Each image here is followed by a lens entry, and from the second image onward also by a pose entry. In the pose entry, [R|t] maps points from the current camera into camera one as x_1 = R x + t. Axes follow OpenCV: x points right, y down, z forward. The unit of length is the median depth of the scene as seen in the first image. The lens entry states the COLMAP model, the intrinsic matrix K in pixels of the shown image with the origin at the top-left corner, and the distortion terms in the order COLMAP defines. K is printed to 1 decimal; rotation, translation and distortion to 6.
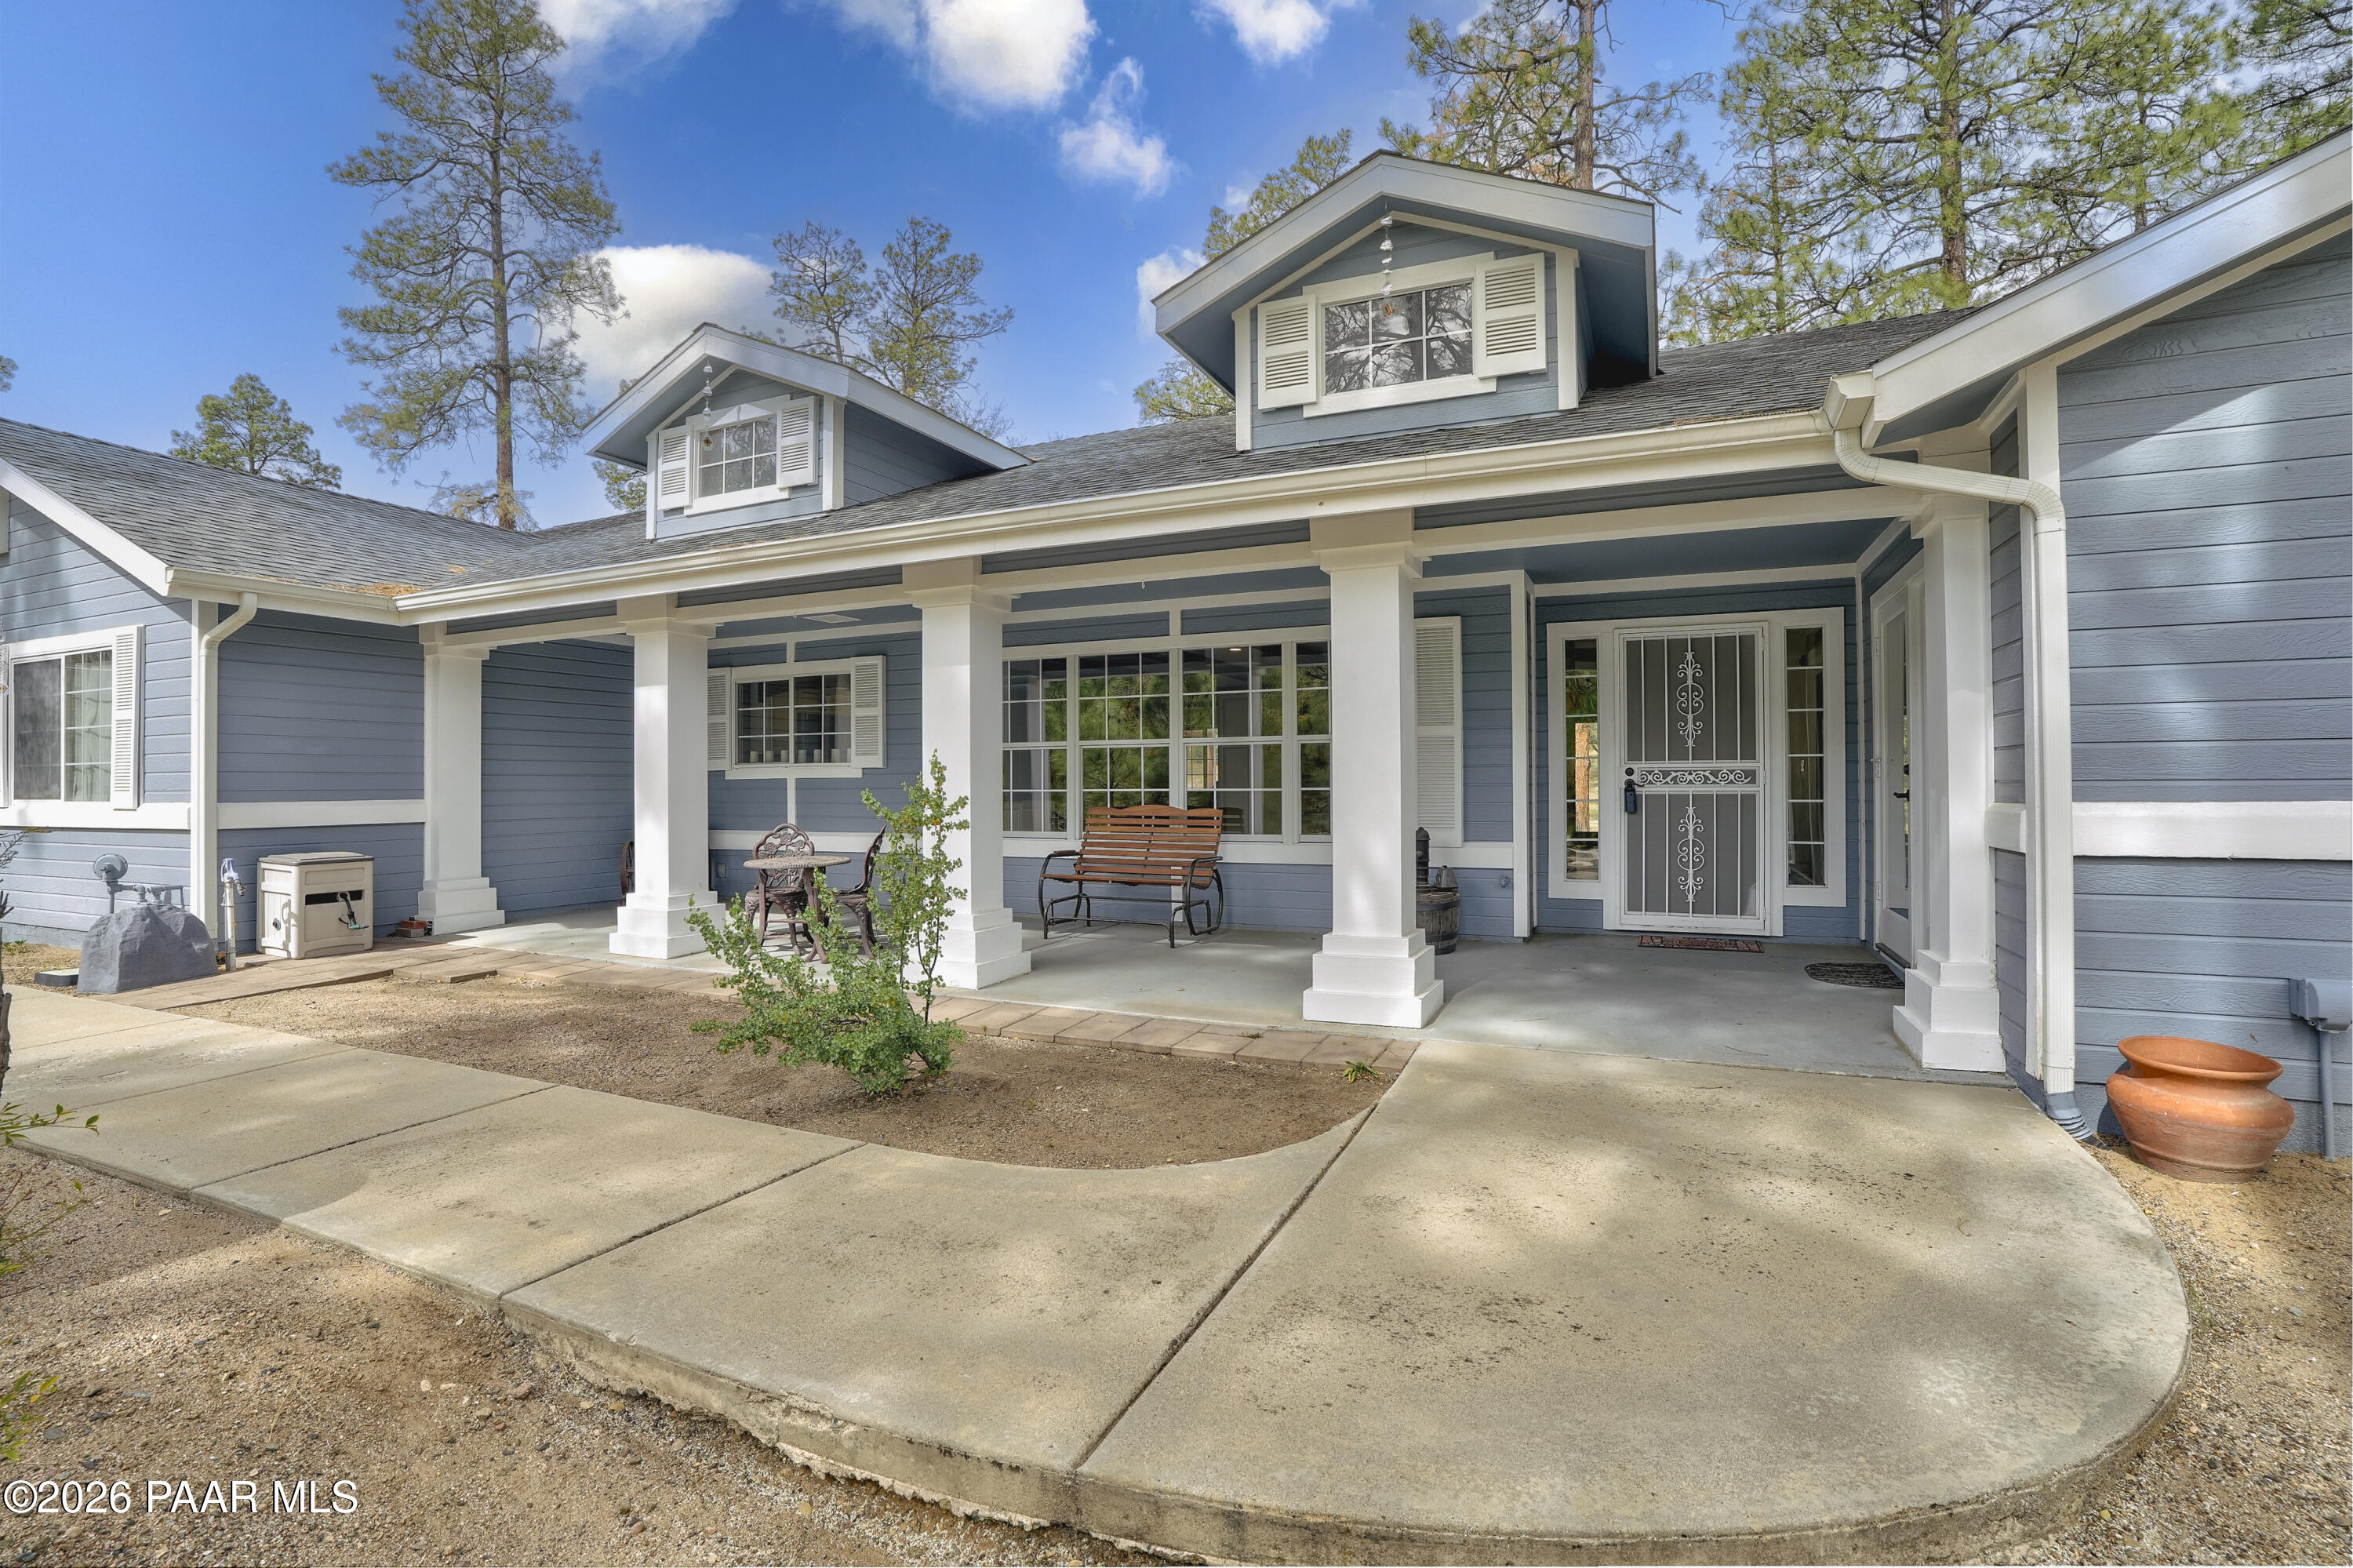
lens RADIAL K [[1092.5, 0, 1169.7], [0, 1092.5, 783.3], [0, 0, 1]] dist [-0.066294, 0.022295]
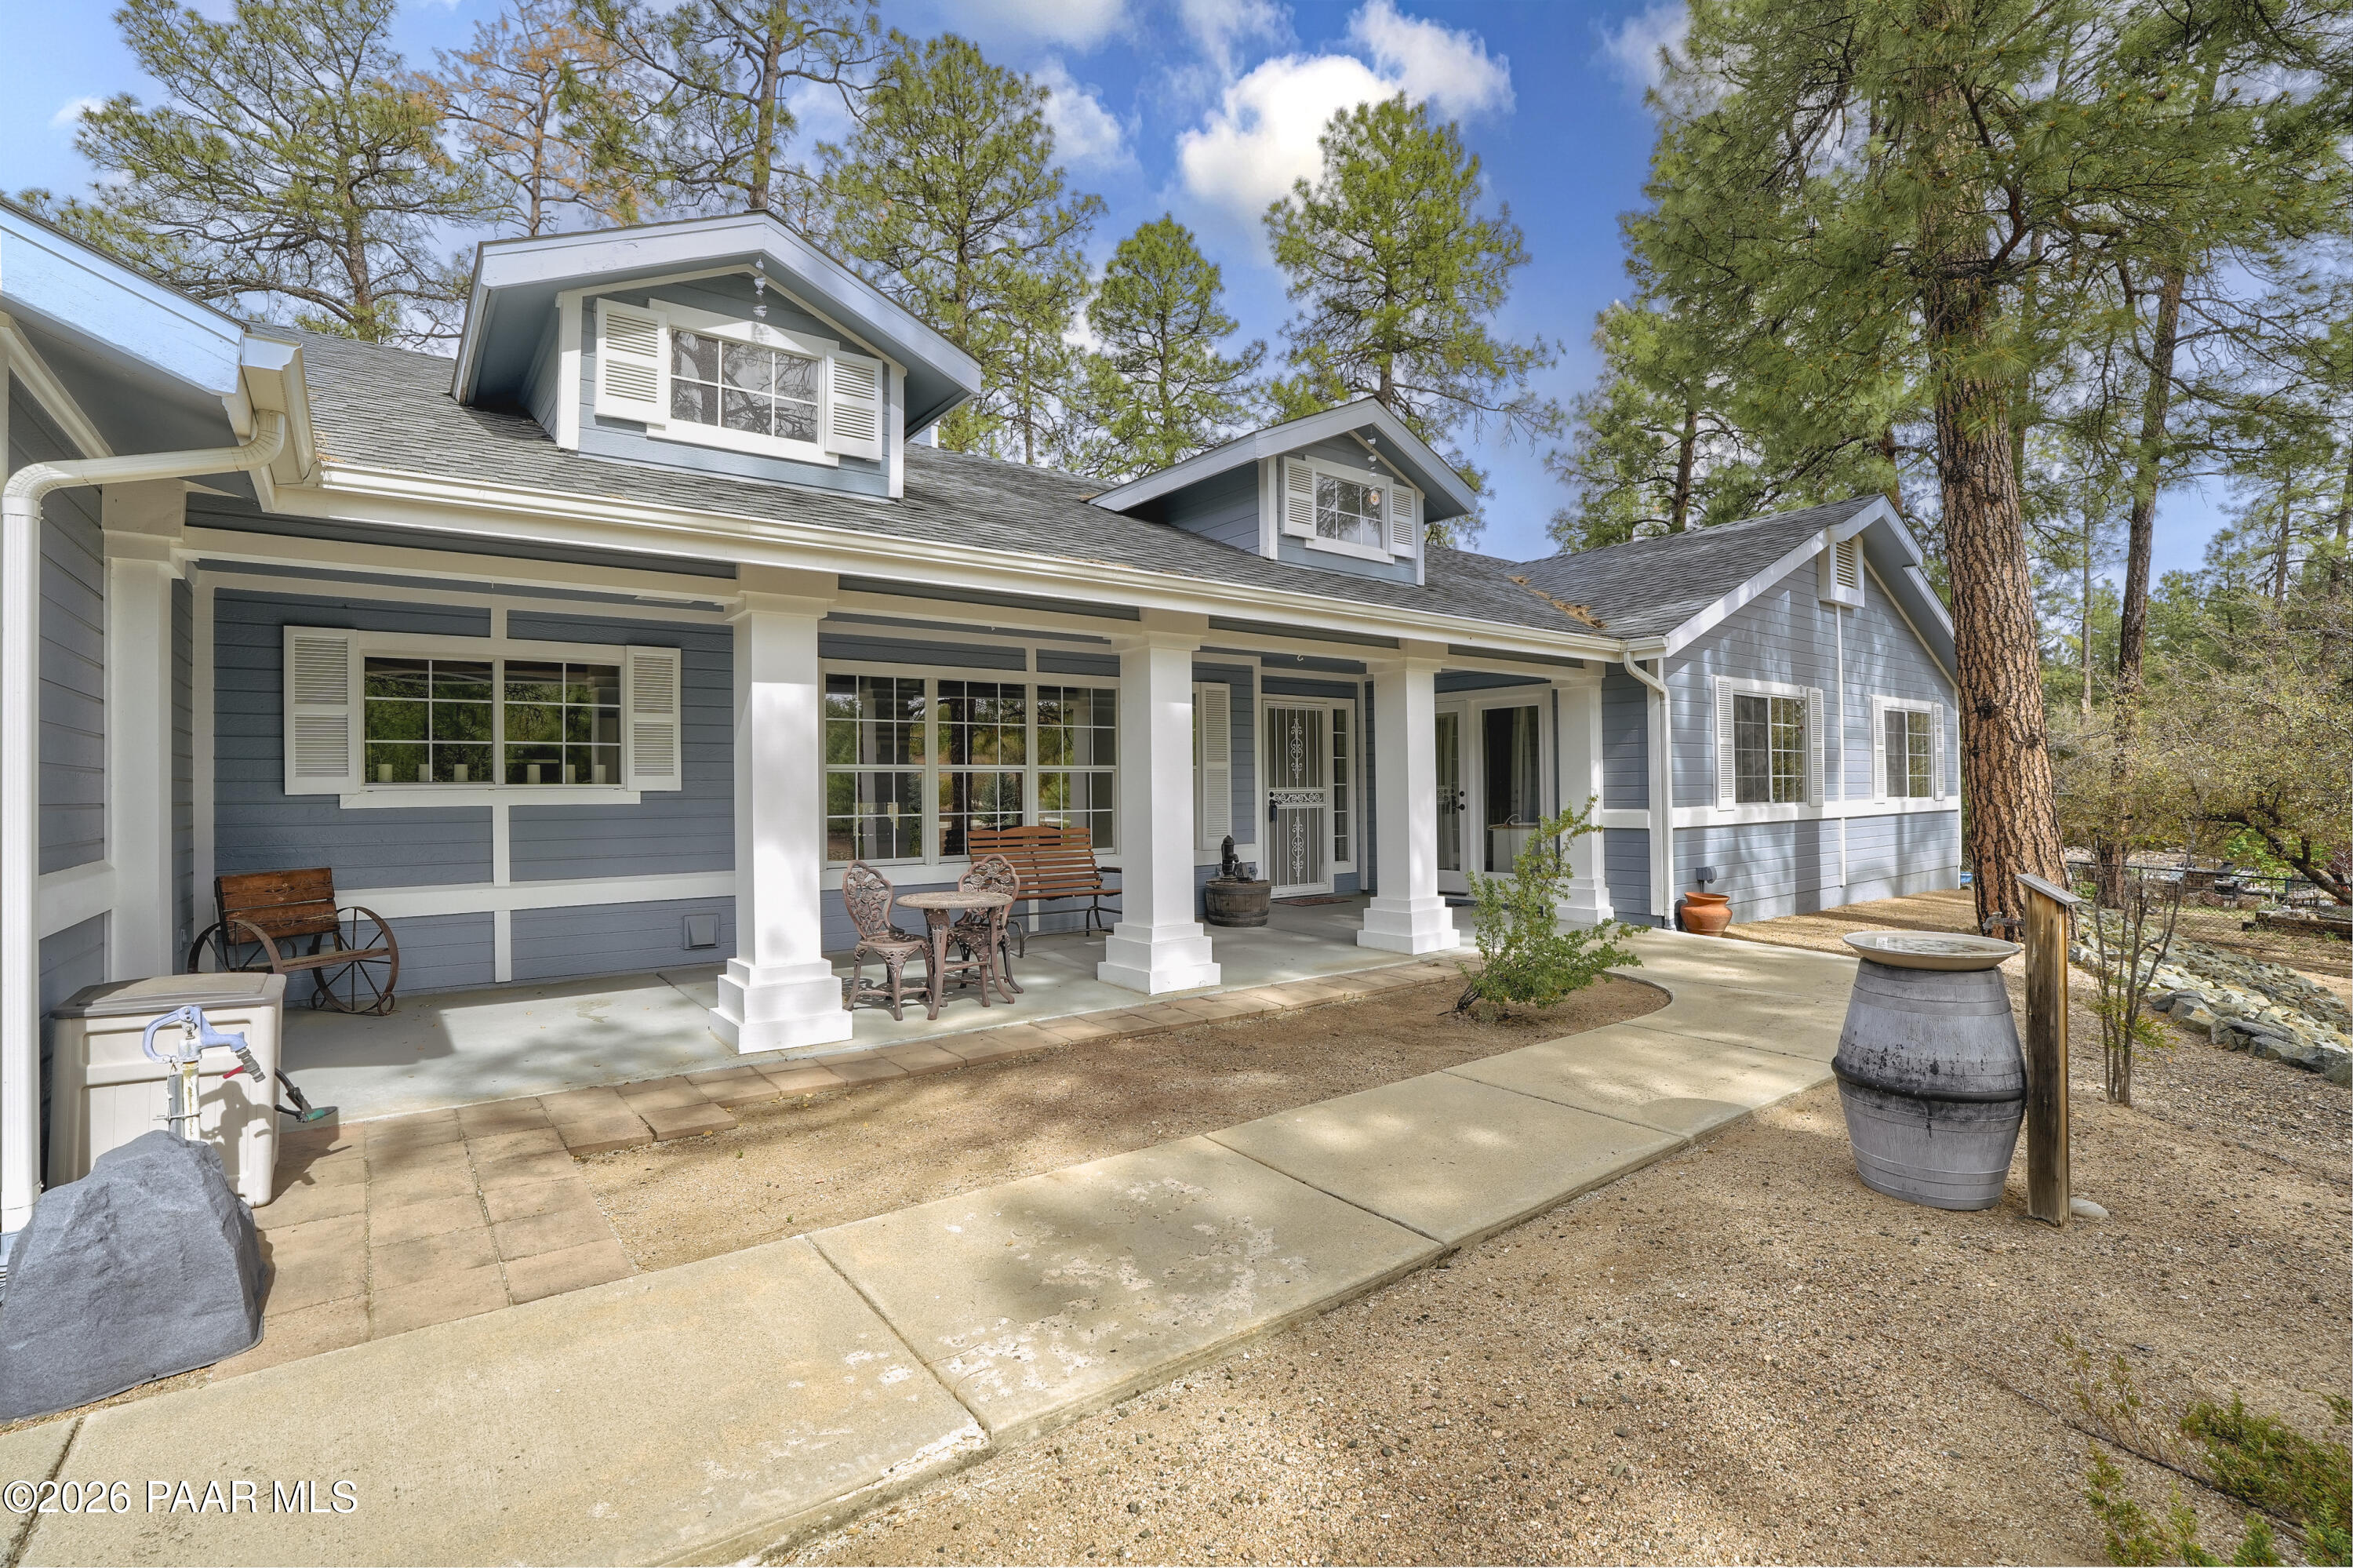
lens RADIAL K [[1092.5, 0, 1200.5], [0, 1092.5, 776.6], [0, 0, 1]] dist [-0.066294, 0.022295]
pose [[0.451353, 0.011304, 0.892274, -0.943564], [0.006928, 0.999845, -0.016171, -0.011157], [-0.892319, 0.013480, 0.451205, 0.374703]]
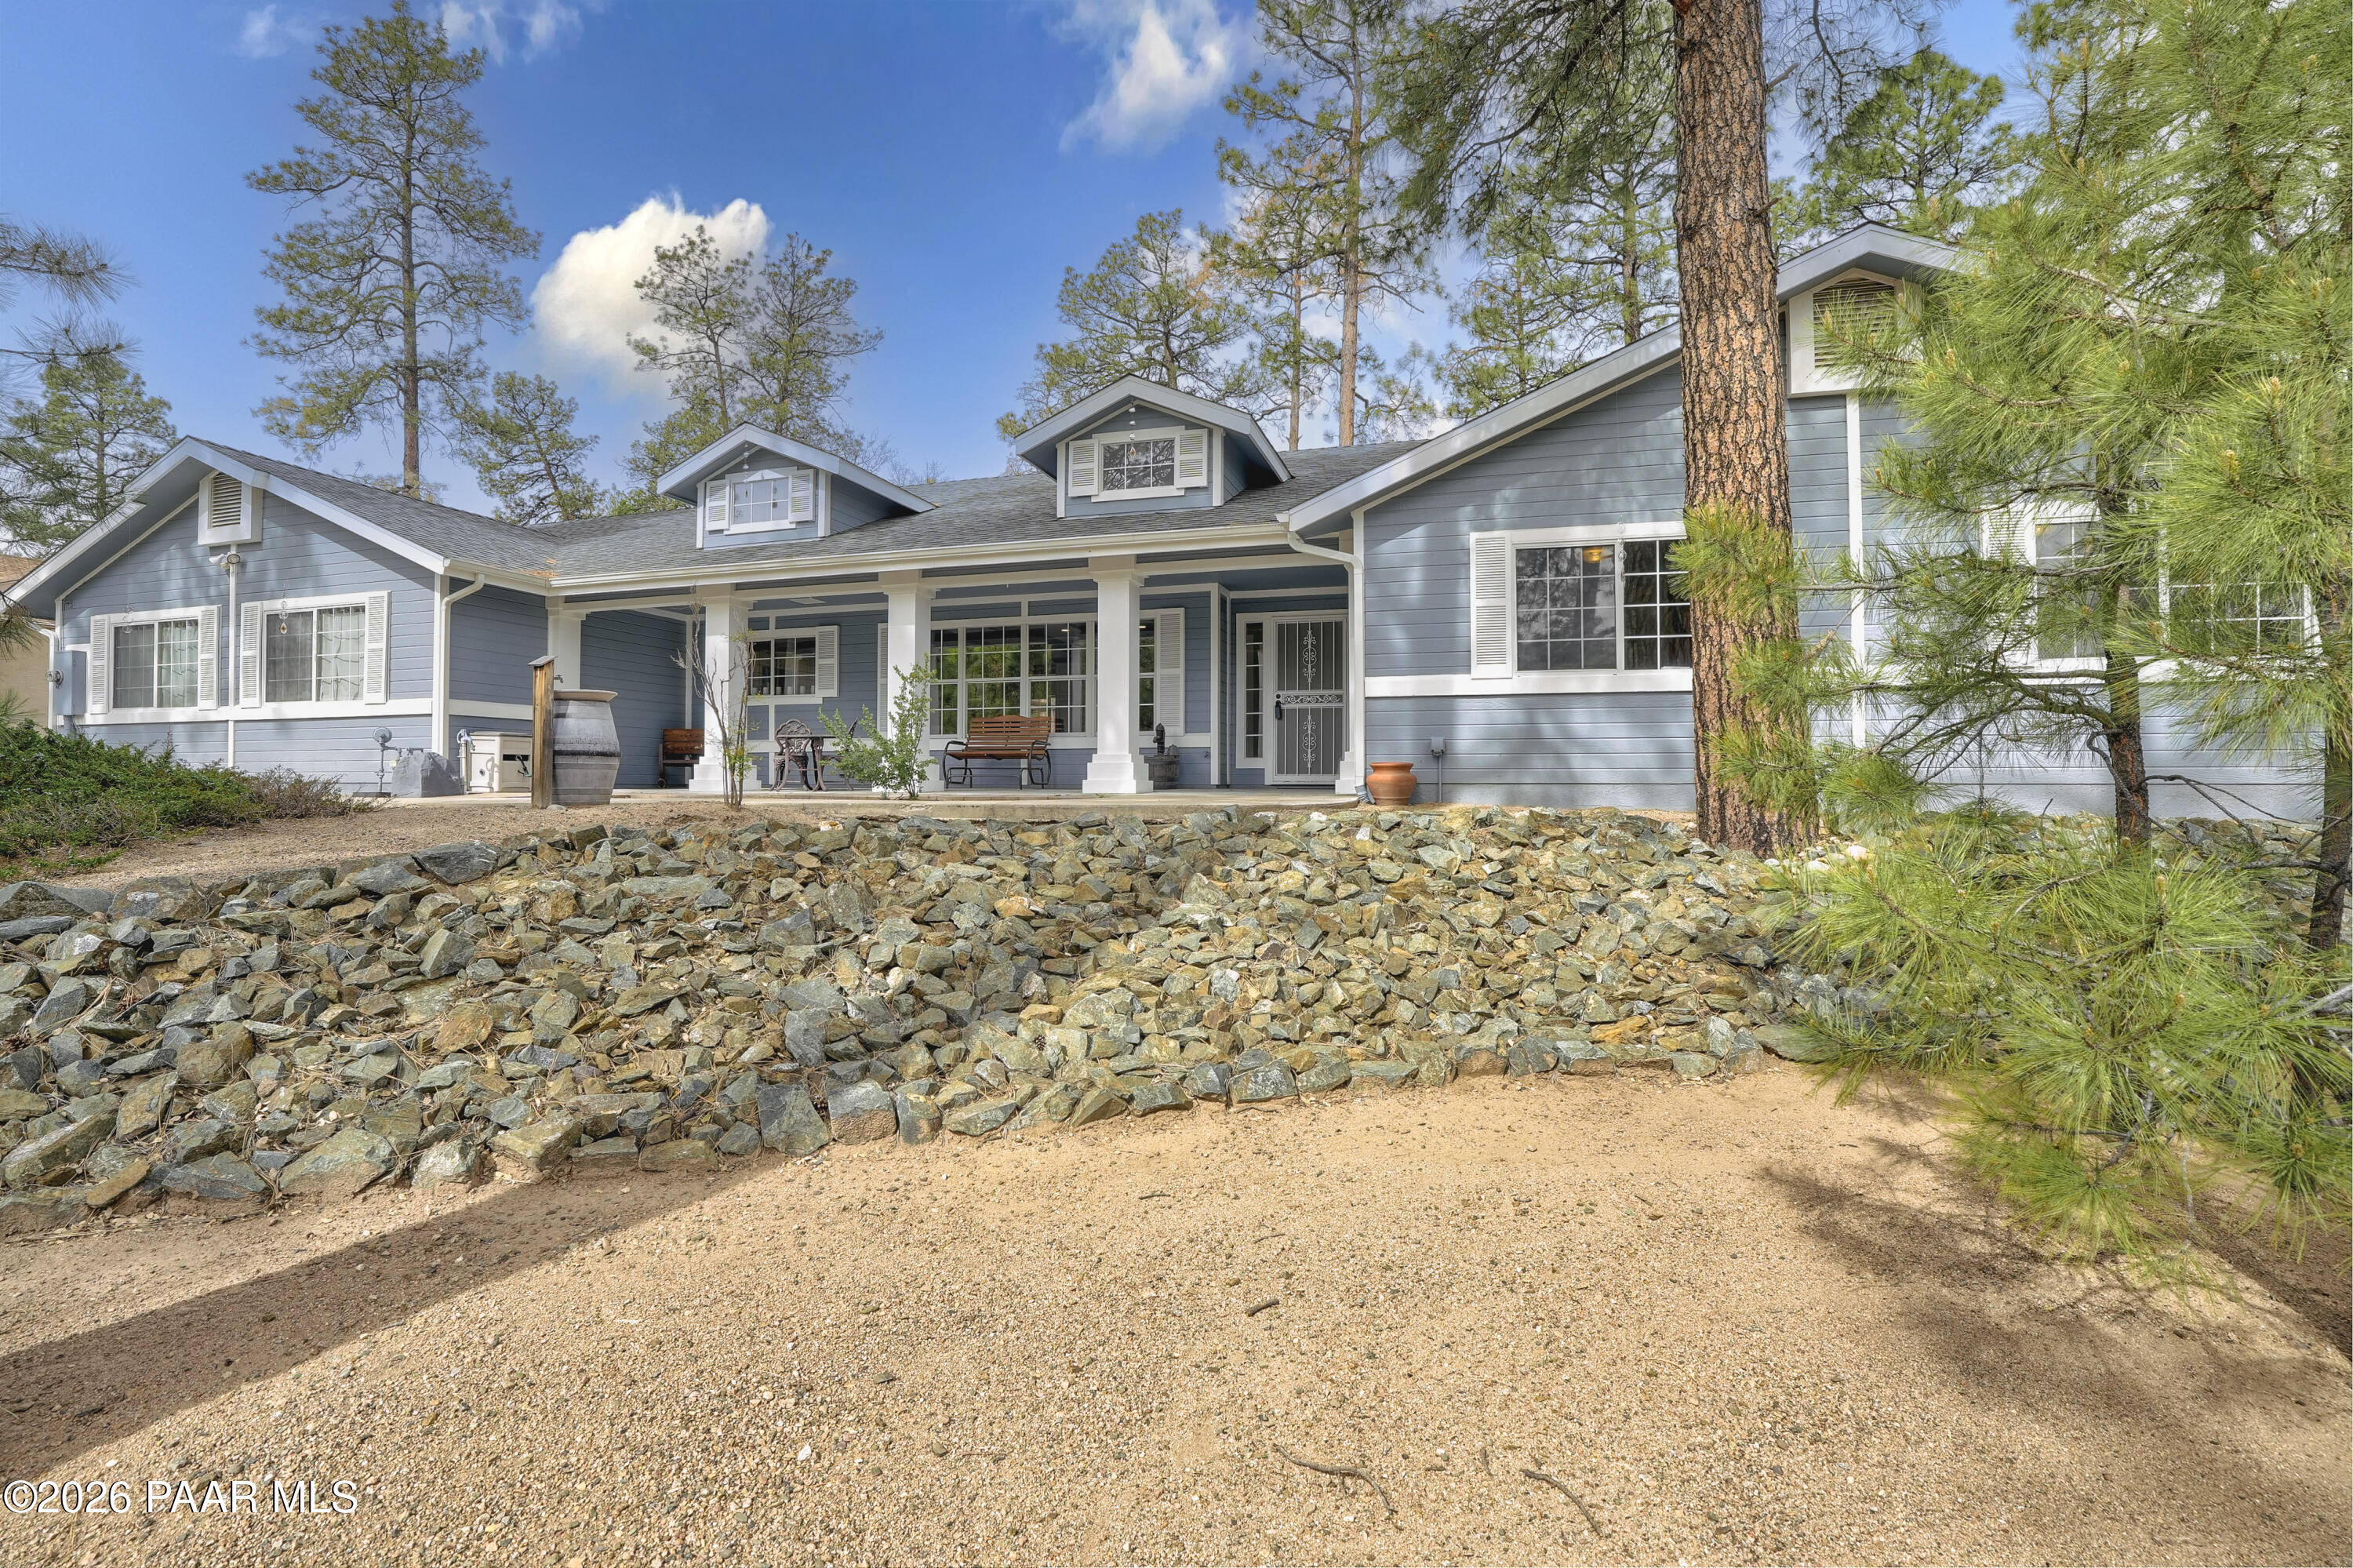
lens RADIAL K [[1092.5, 0, 1172.2], [0, 1092.5, 774.5], [0, 0, 1]] dist [-0.066294, 0.022295]
pose [[0.990827, 0.008152, 0.134887, 0.006279], [-0.006733, 0.999917, -0.010976, 0.133366], [-0.134965, 0.009967, 0.990800, -0.737124]]
